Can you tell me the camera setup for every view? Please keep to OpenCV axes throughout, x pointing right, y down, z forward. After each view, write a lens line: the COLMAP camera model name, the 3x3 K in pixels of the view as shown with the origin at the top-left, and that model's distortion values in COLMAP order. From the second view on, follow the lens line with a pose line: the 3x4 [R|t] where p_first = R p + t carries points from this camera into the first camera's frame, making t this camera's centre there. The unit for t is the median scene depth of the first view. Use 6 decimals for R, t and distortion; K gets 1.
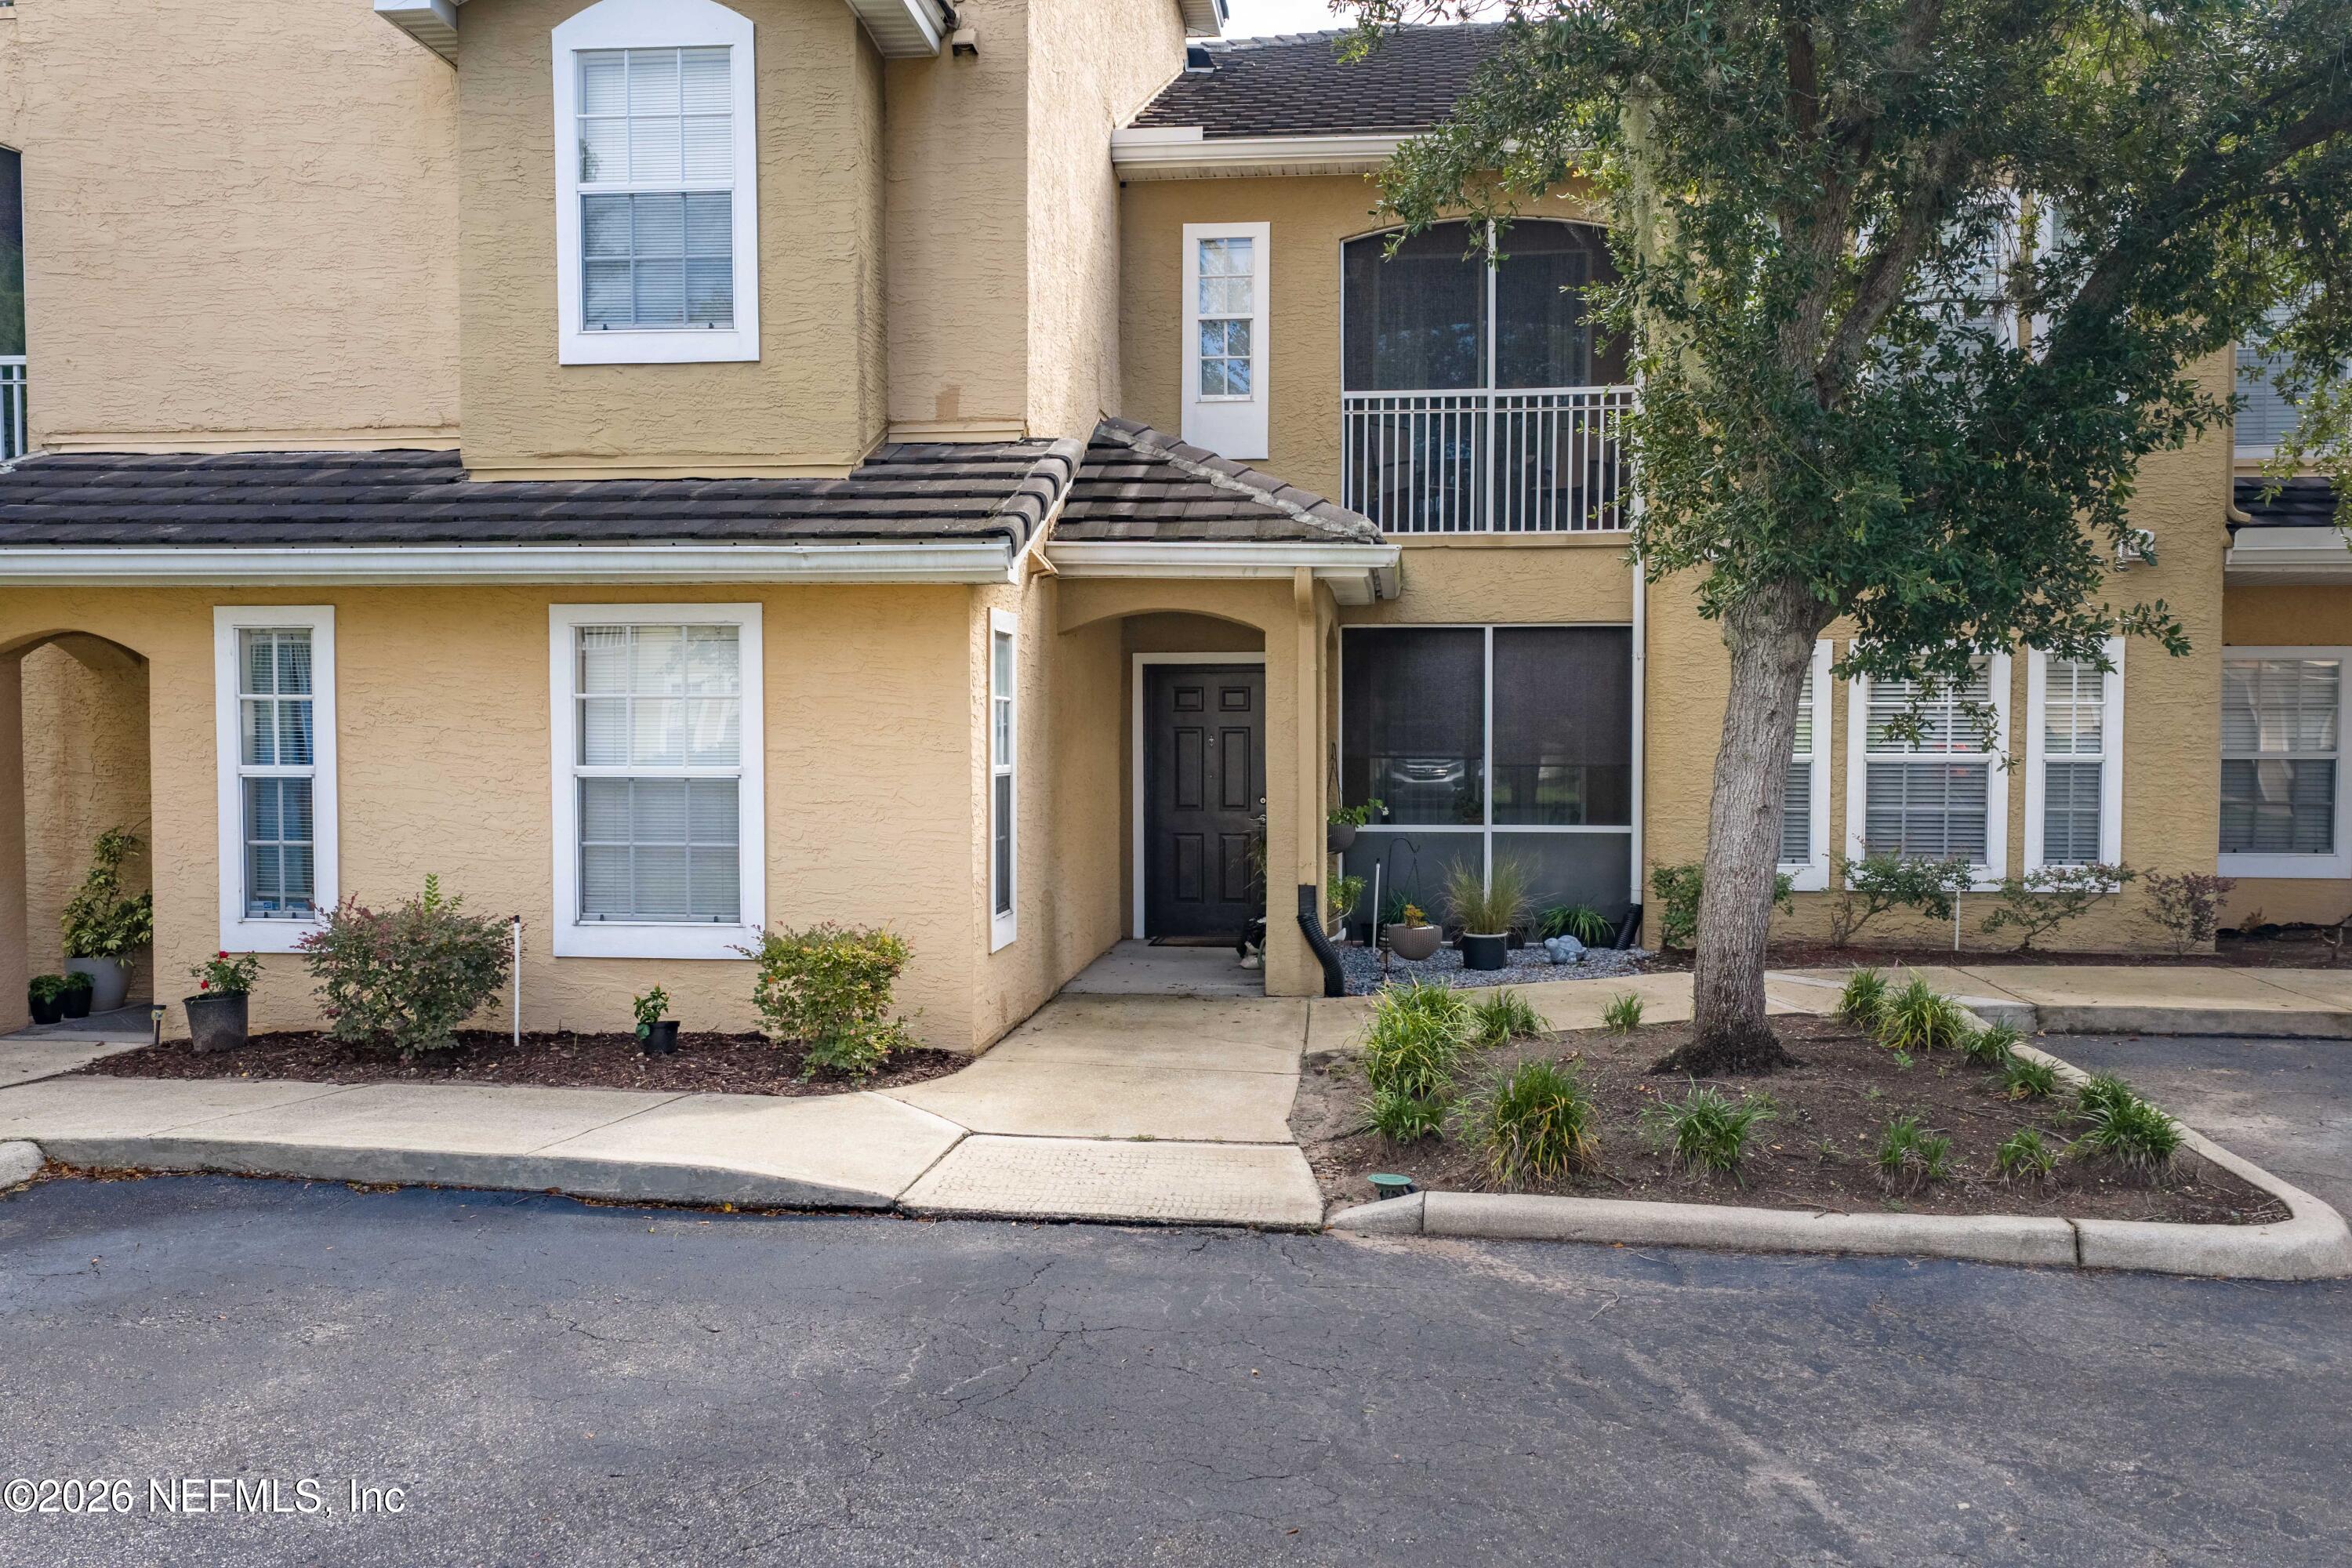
lens RADIAL K [[1951.1, 0, 1176.0], [0, 1951.1, 784.0], [0, 0, 1]] dist [0.012133, -0.018530]
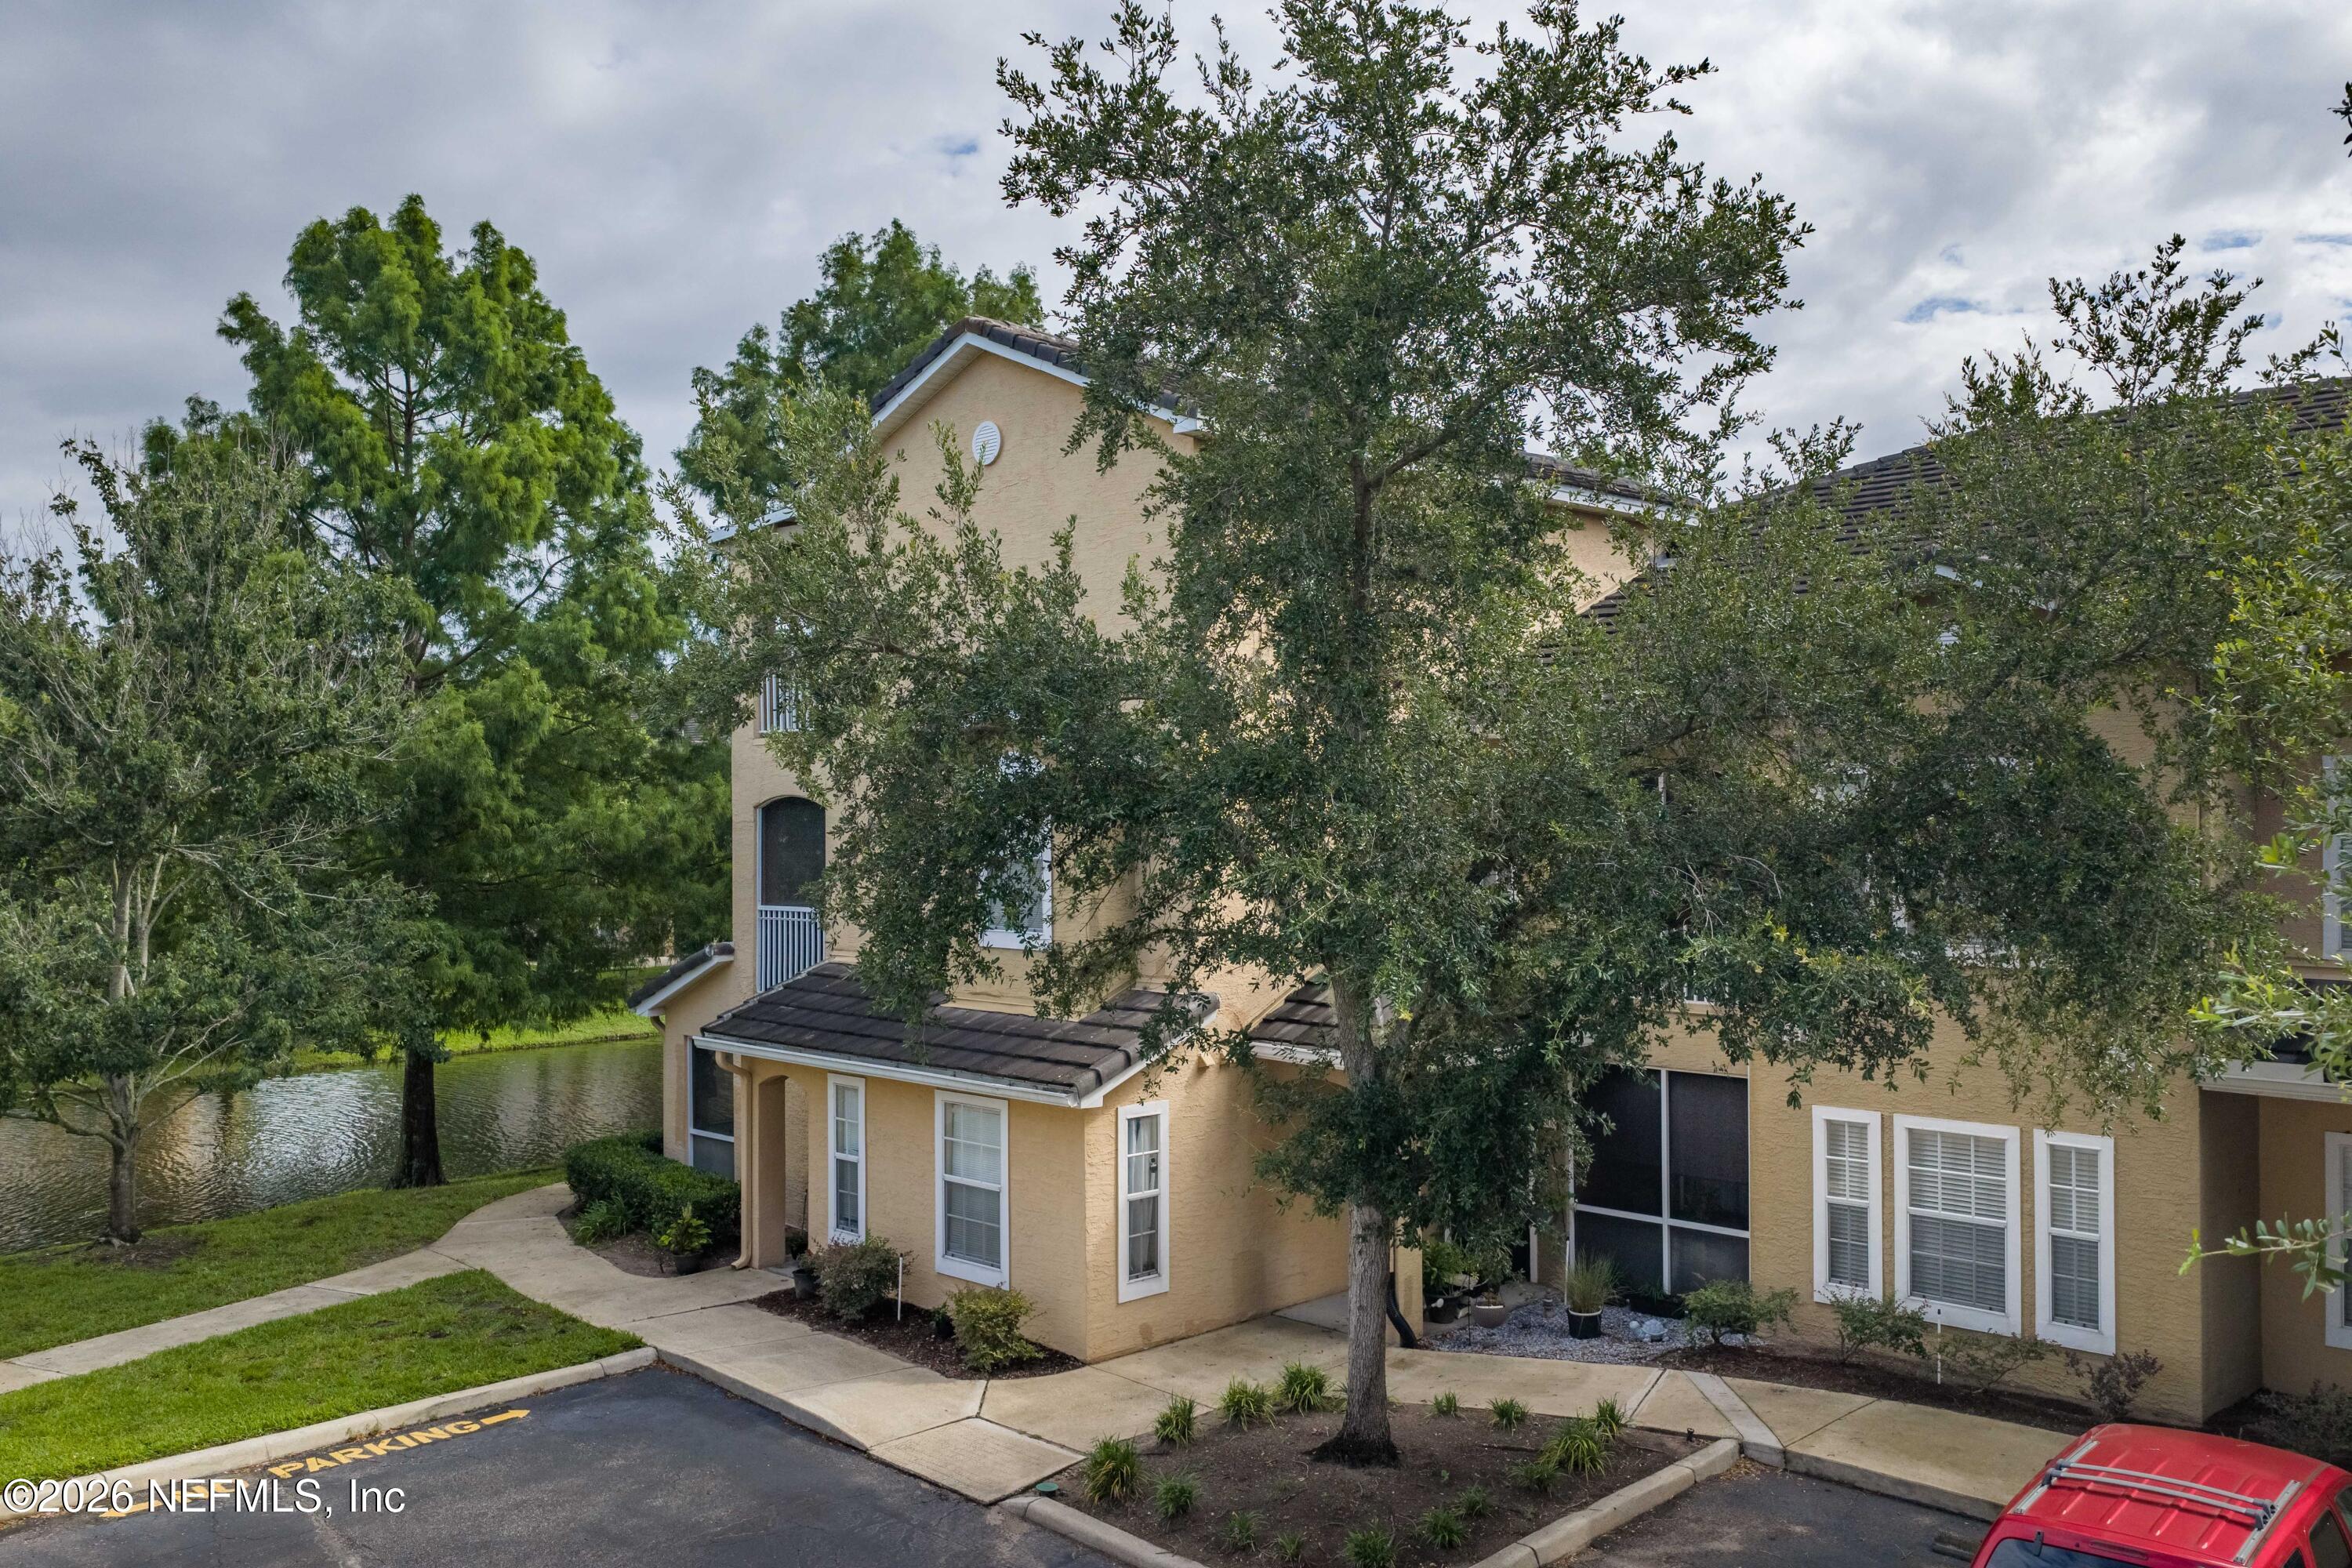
lens RADIAL K [[1942.5, 0, 1176.0], [0, 1942.5, 784.0], [0, 0, 1]] dist [0.009472, -0.010508]
pose [[0.785700, -0.011234, -0.618505, 1.078054], [-0.014295, 0.999238, -0.036309, -0.332613], [0.618442, 0.037369, 0.784941, -0.383895]]
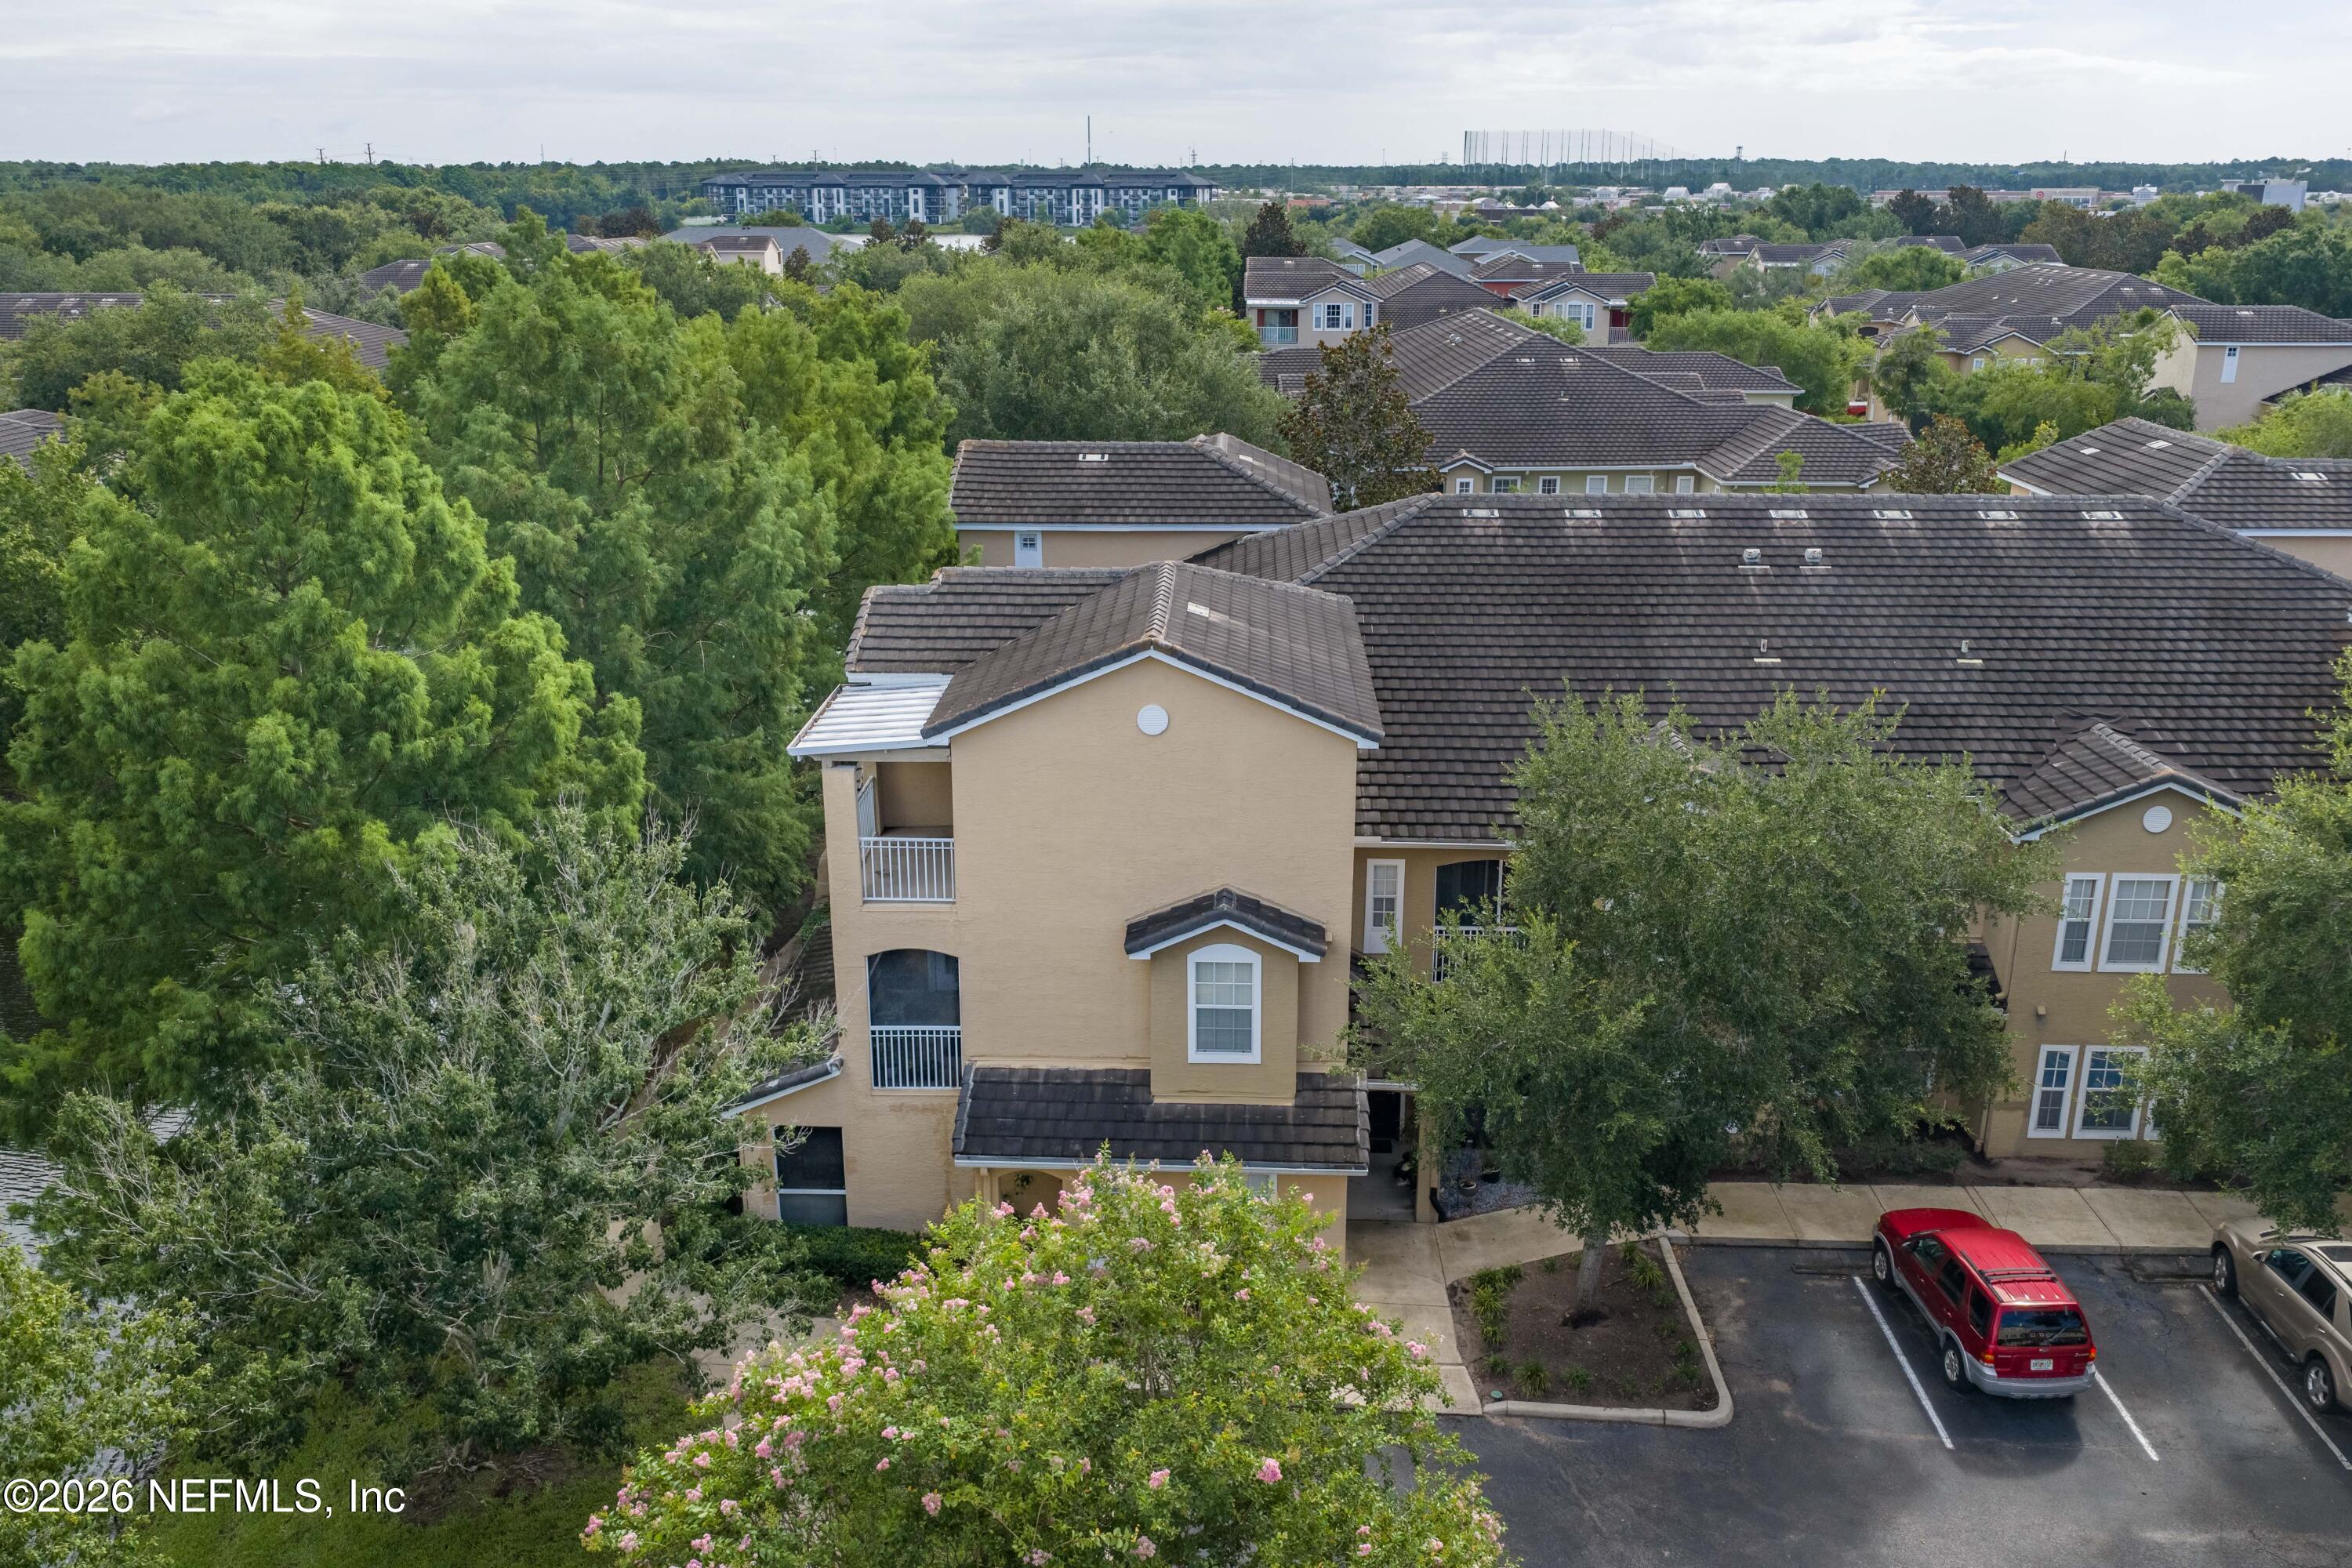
lens RADIAL K [[1962.0, 0, 1183.7], [0, 1962.0, 772.0], [0, 0, 1]] dist [0.005882, -0.007841]
pose [[0.997207, -0.023170, 0.071004, -0.556590], [0.003829, 0.965274, 0.261212, -1.473873], [-0.074591, -0.260210, 0.962667, -1.746018]]
